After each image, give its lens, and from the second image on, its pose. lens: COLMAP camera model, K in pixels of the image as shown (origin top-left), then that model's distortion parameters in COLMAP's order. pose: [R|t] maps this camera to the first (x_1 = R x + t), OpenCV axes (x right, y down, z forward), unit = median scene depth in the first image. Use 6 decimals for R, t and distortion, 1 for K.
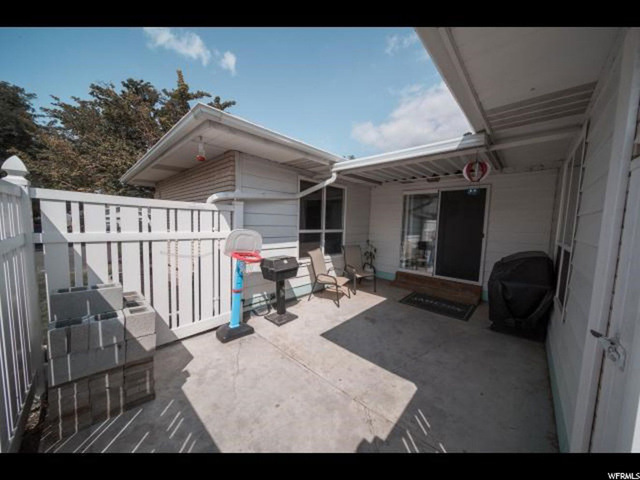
lens RADIAL K [[221.9, 0, 321.4], [0, 221.9, 240.6], [0, 0, 1]] dist [-0.000586, -0.000133]
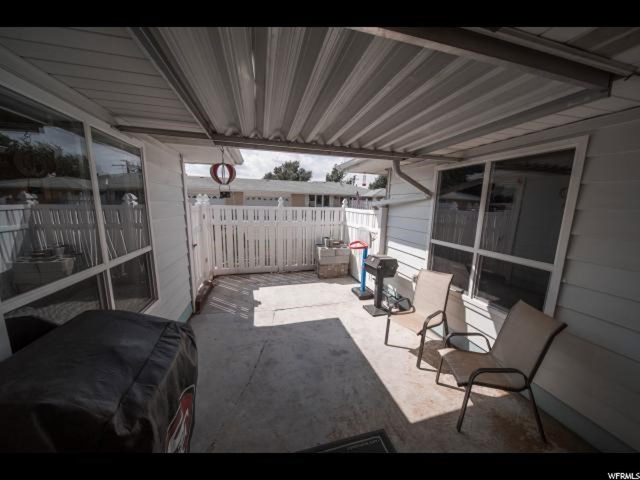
lens RADIAL K [[221.9, 0, 321.4], [0, 221.9, 240.6], [0, 0, 1]] dist [-0.000586, -0.000133]
pose [[-0.521998, 0.099696, -0.847100, 0.831910], [-0.110617, 0.976846, 0.183130, -0.158009], [0.845743, 0.189297, -0.498884, 1.193110]]
